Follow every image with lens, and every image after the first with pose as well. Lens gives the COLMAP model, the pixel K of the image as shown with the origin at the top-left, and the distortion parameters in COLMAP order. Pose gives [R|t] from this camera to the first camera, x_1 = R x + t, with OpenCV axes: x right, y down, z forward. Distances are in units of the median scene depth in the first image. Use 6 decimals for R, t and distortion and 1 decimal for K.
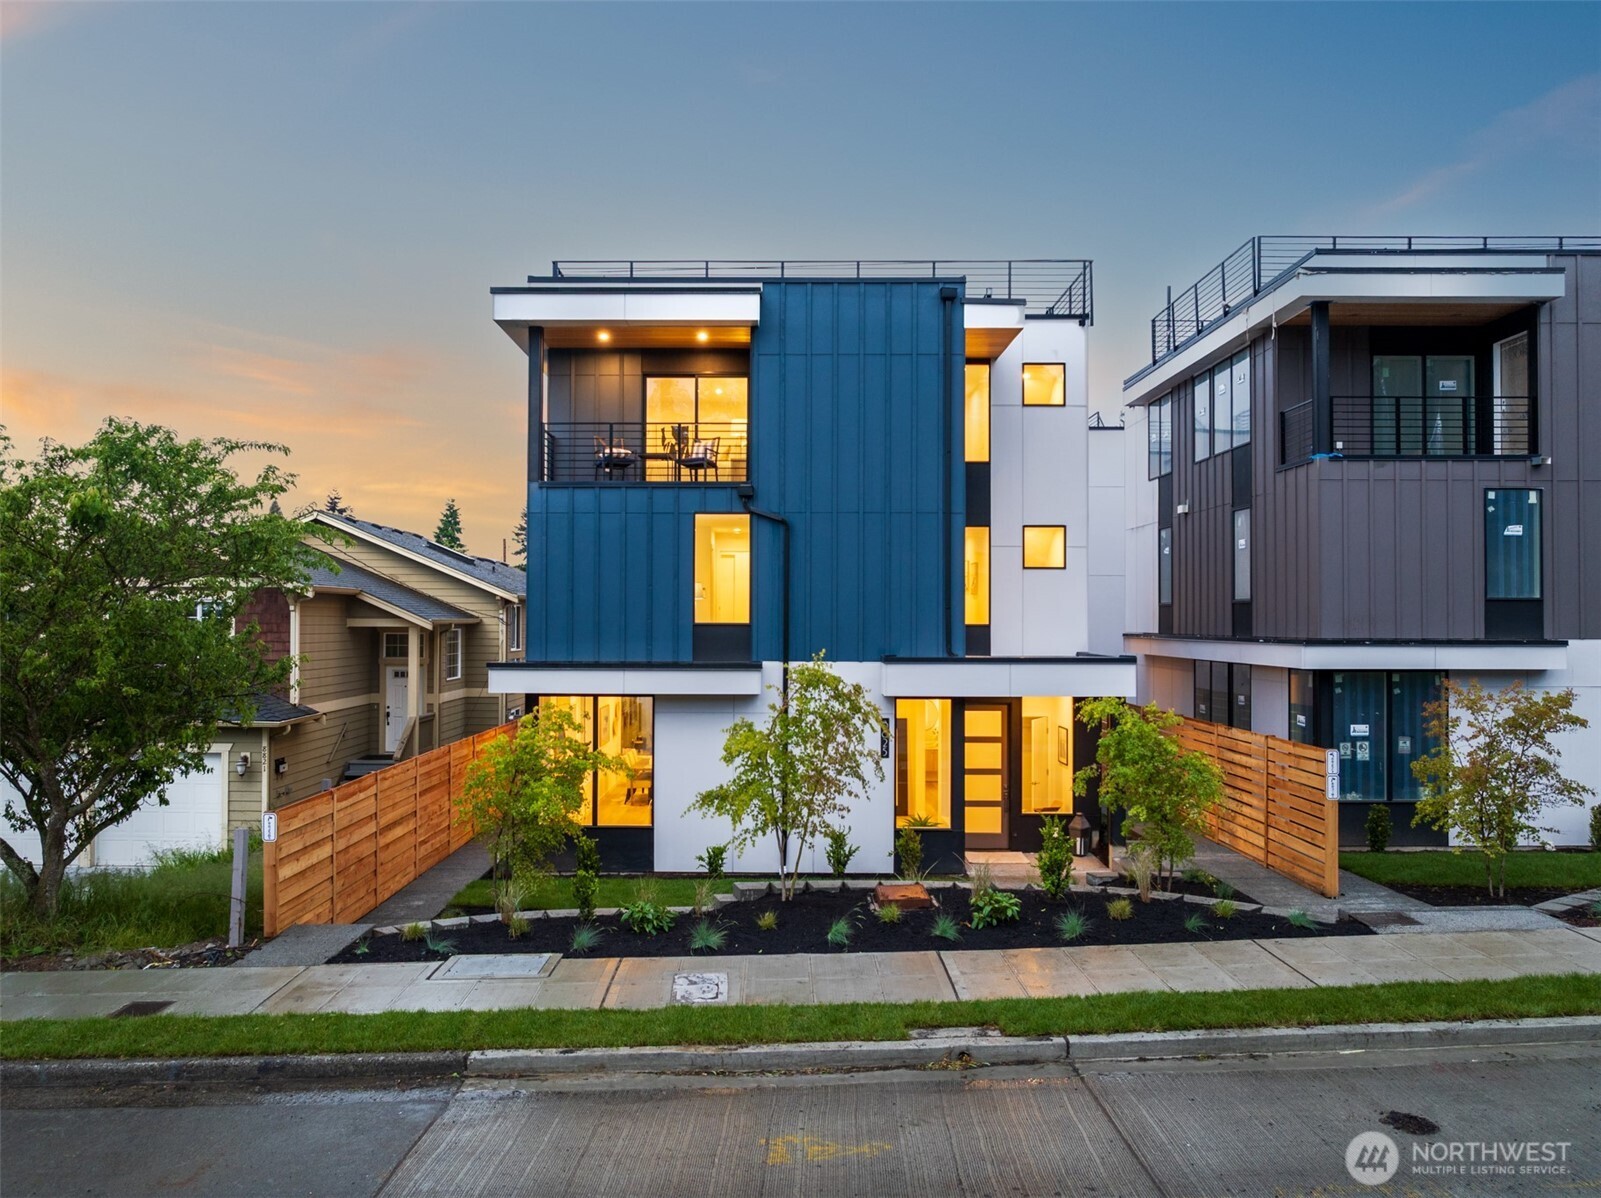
lens RADIAL K [[1152.4, 0, 800.5], [0, 1152.4, 599.0], [0, 0, 1]] dist [-0.011049, -0.001153]
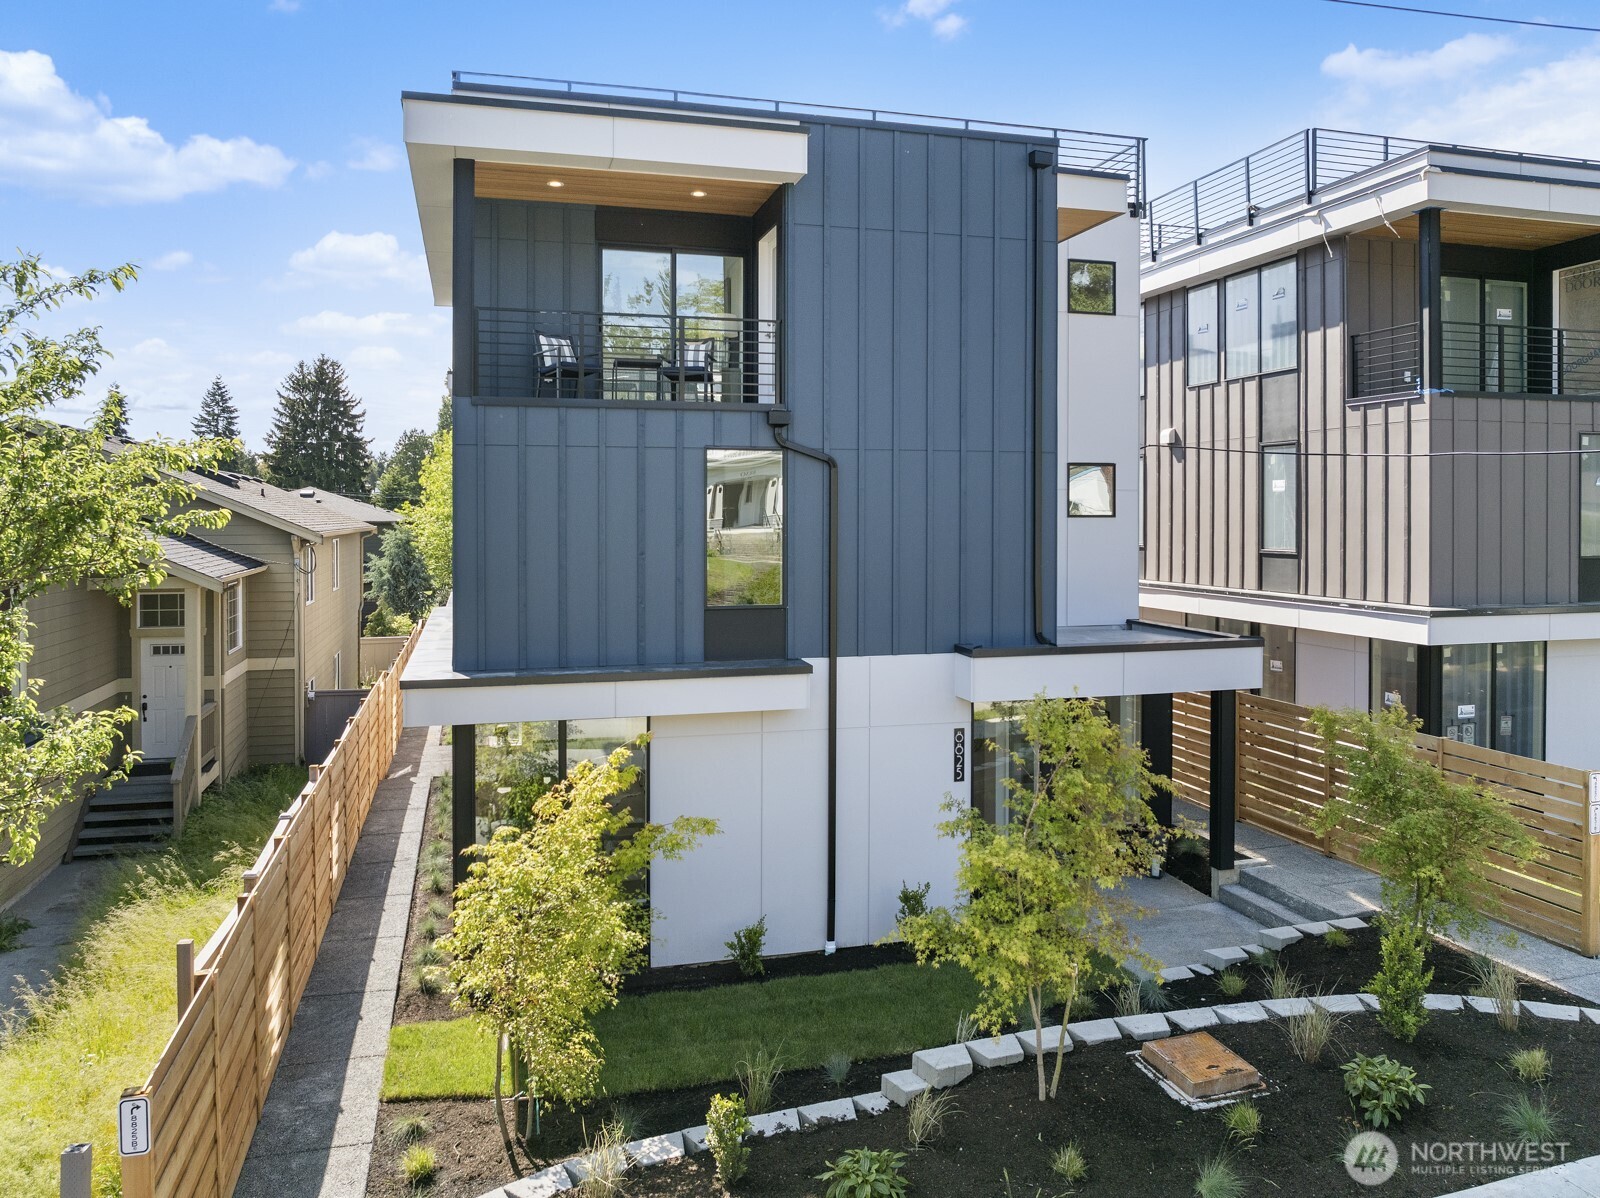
lens RADIAL K [[1131.2, 0, 806.6], [0, 1131.2, 527.6], [0, 0, 1]] dist [-0.014343, -0.002874]
pose [[0.962965, -0.002706, 0.269612, -0.221745], [-0.005250, 0.999572, 0.028785, -0.046762], [-0.269574, -0.029135, 0.962539, 0.332157]]
